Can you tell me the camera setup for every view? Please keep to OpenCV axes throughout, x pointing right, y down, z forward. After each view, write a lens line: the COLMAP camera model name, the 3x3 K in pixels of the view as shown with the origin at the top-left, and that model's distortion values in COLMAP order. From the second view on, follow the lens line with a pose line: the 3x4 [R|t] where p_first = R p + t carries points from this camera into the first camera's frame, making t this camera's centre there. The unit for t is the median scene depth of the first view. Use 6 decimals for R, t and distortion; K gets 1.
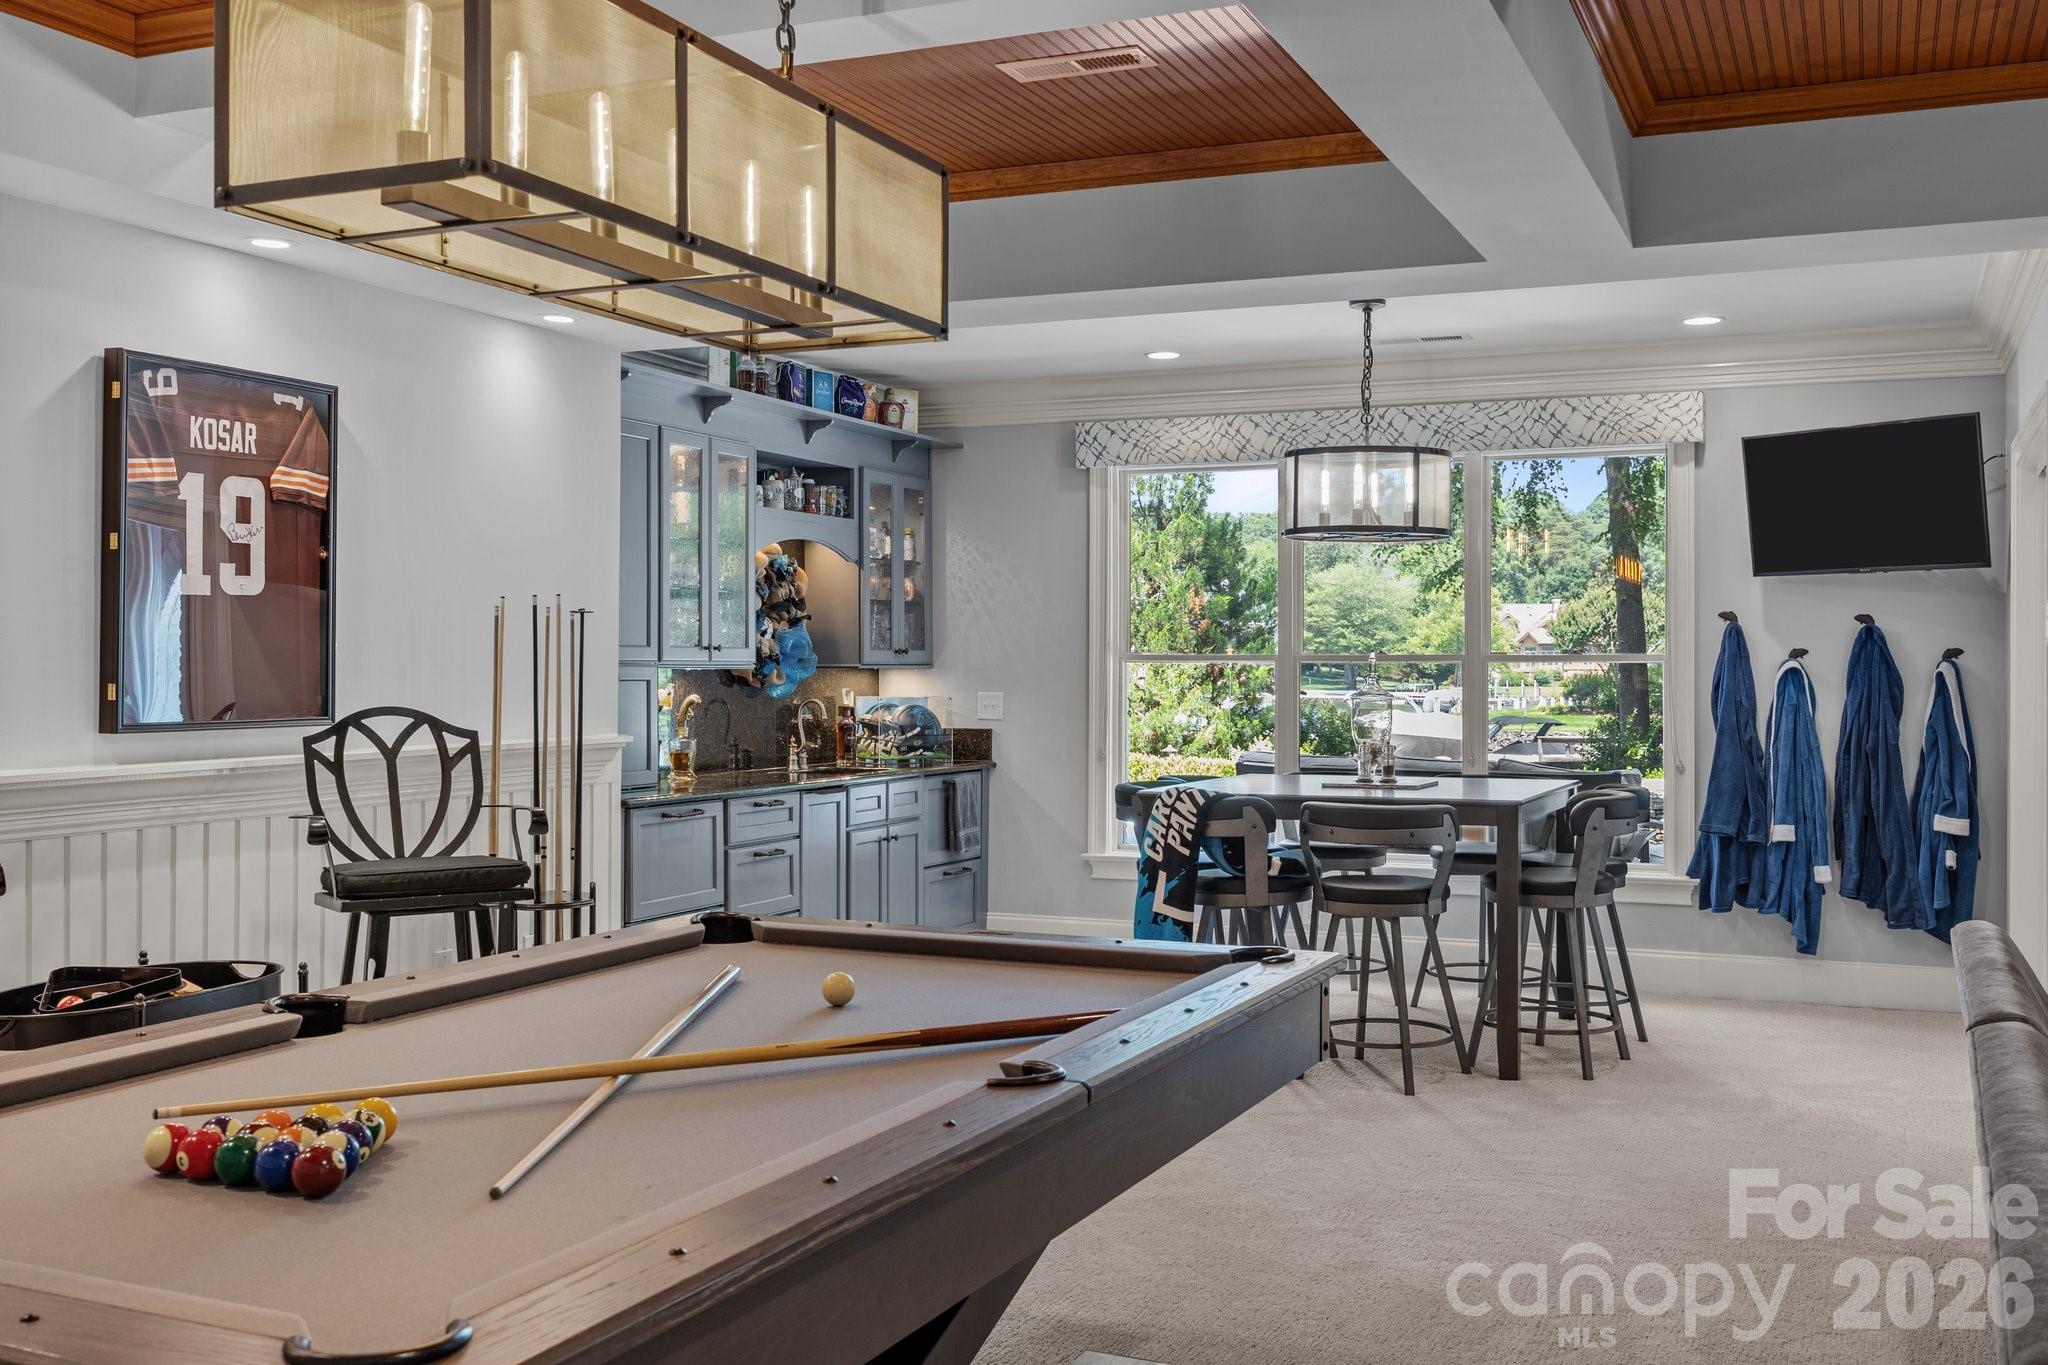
lens RADIAL K [[1960.0, 0, 1025.5], [0, 1960.0, 660.8], [0, 0, 1]] dist [-0.002146, 0.000000]
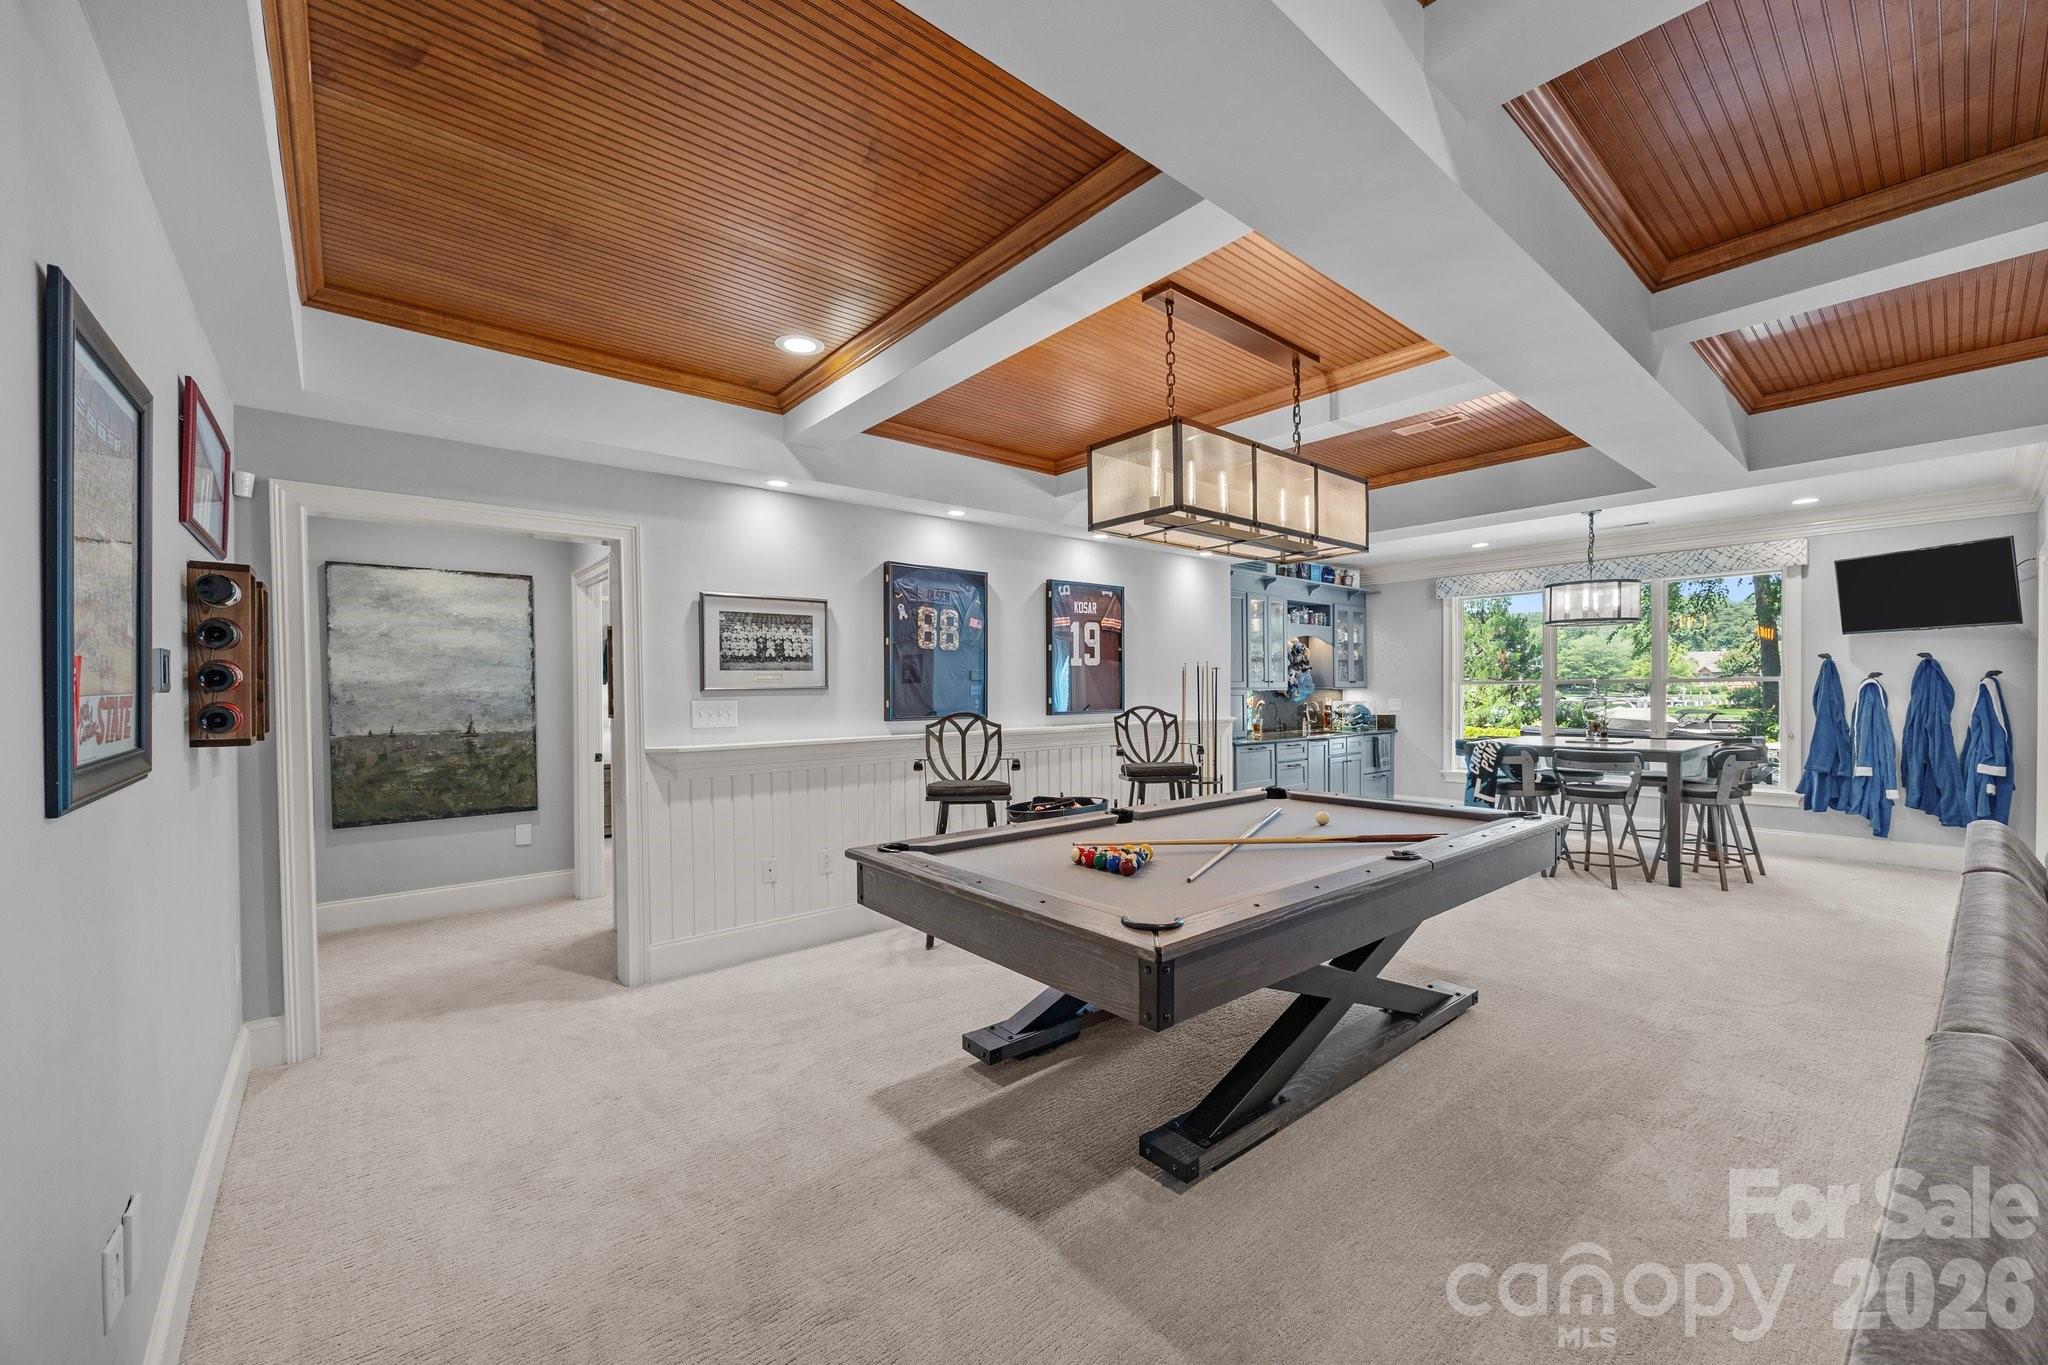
lens RADIAL K [[789.7, 0, 1020.3], [0, 789.7, 701.0], [0, 0, 1]] dist [-0.004031, 0.000006]
pose [[0.894009, -0.005399, -0.448016, 0.005725], [0.013028, 0.999818, 0.013949, -0.000074], [0.447859, -0.018307, 0.893917, -0.032349]]
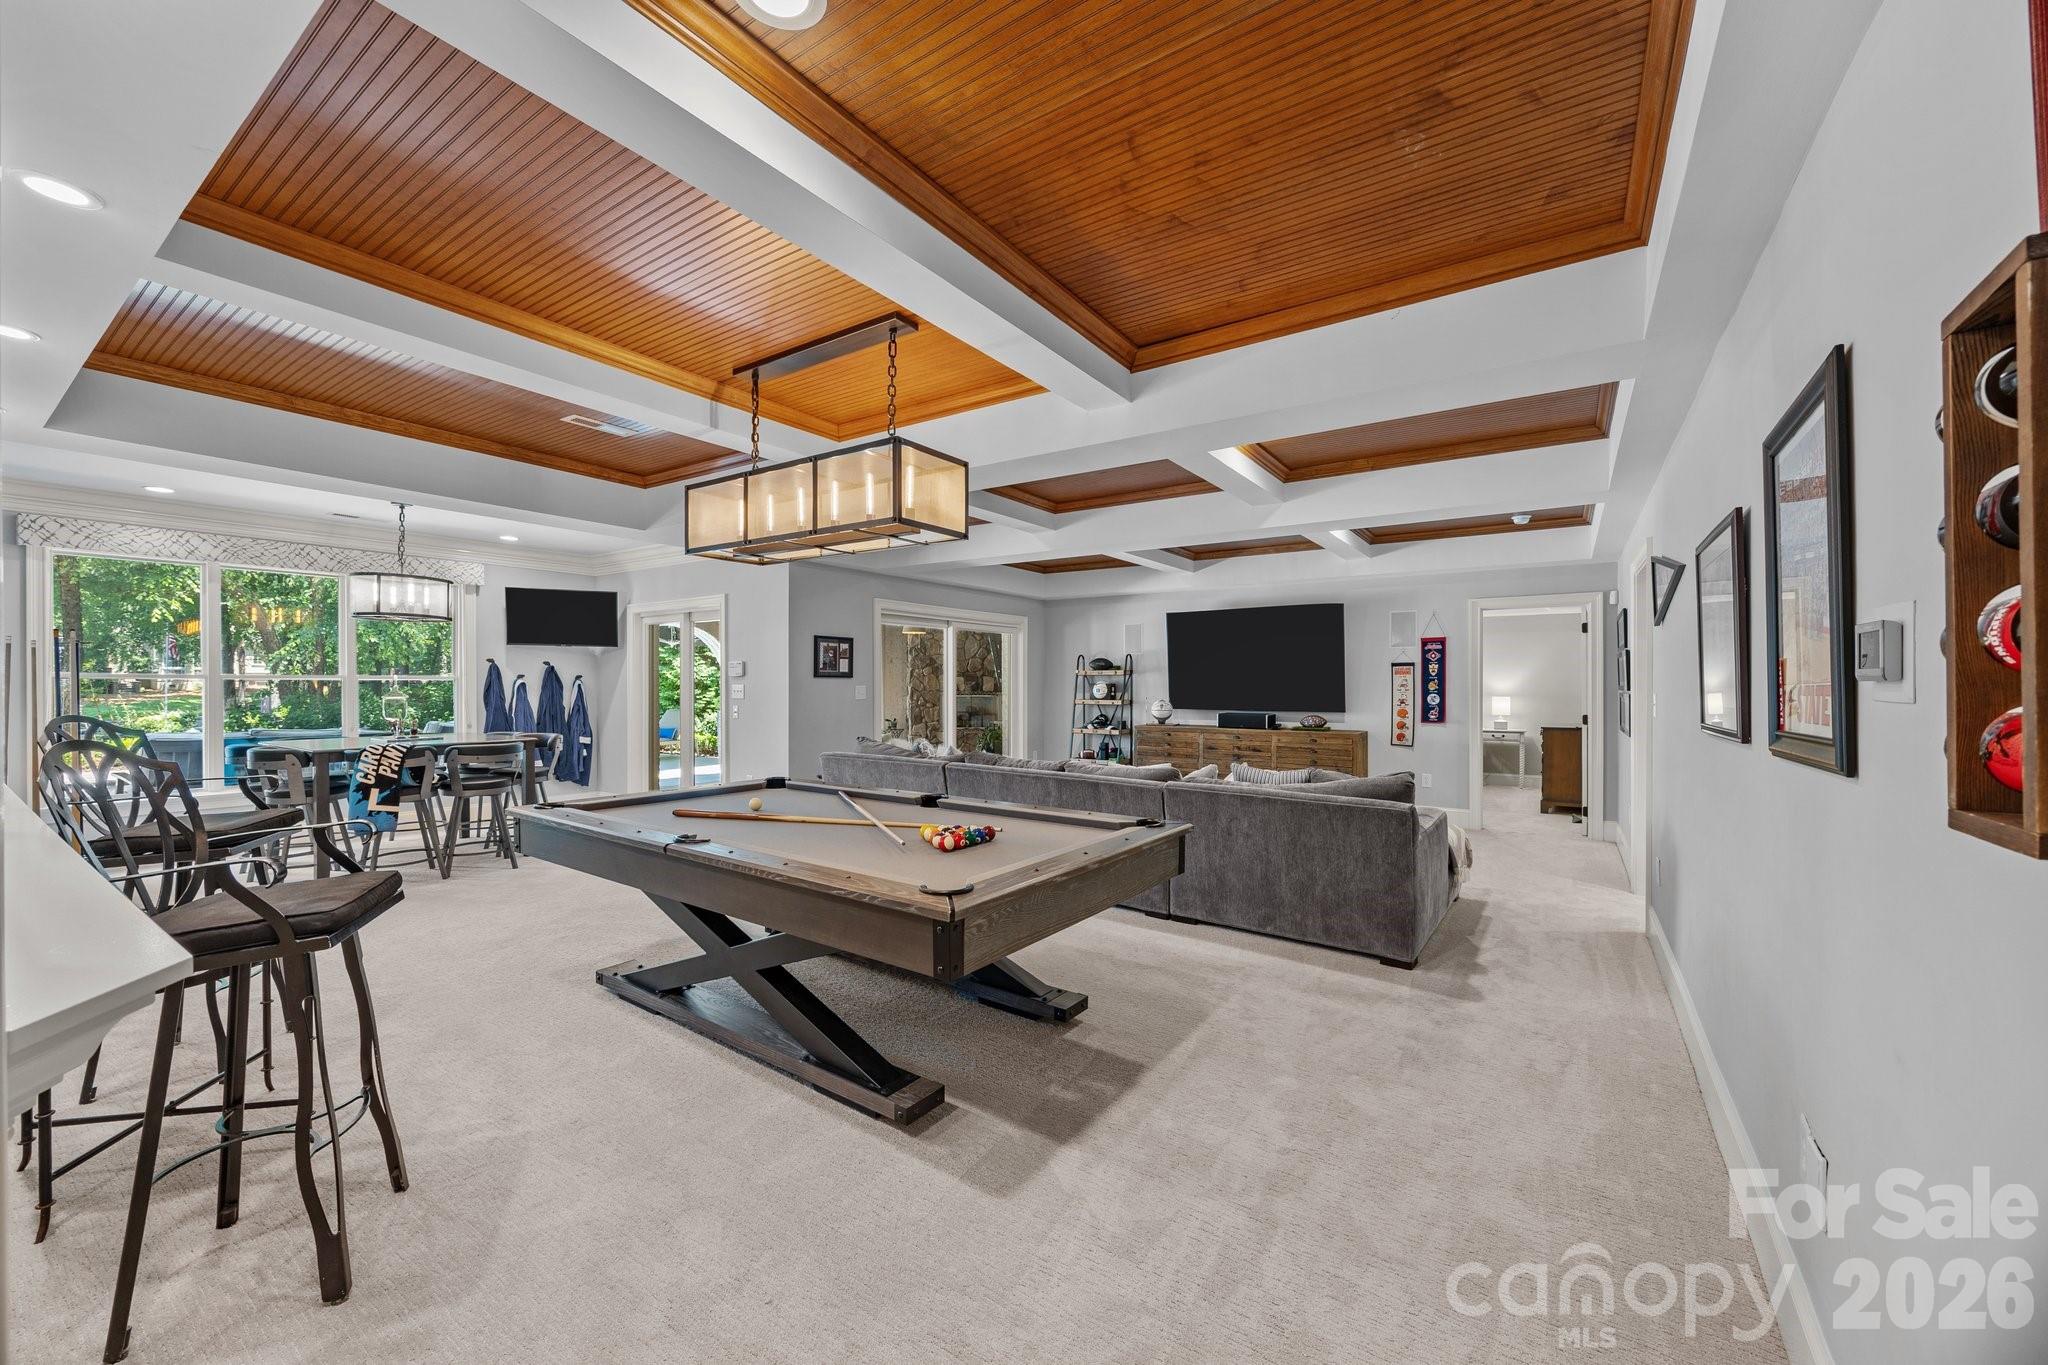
lens RADIAL K [[789.7, 0, 1023.0], [0, 789.7, 683.6], [0, 0, 1]] dist [-0.004031, 0.000006]
pose [[0.190328, -0.001898, 0.981719, -0.557338], [-0.006654, 0.999973, 0.003223, -0.002380], [-0.981698, -0.007146, 0.190310, 0.222946]]
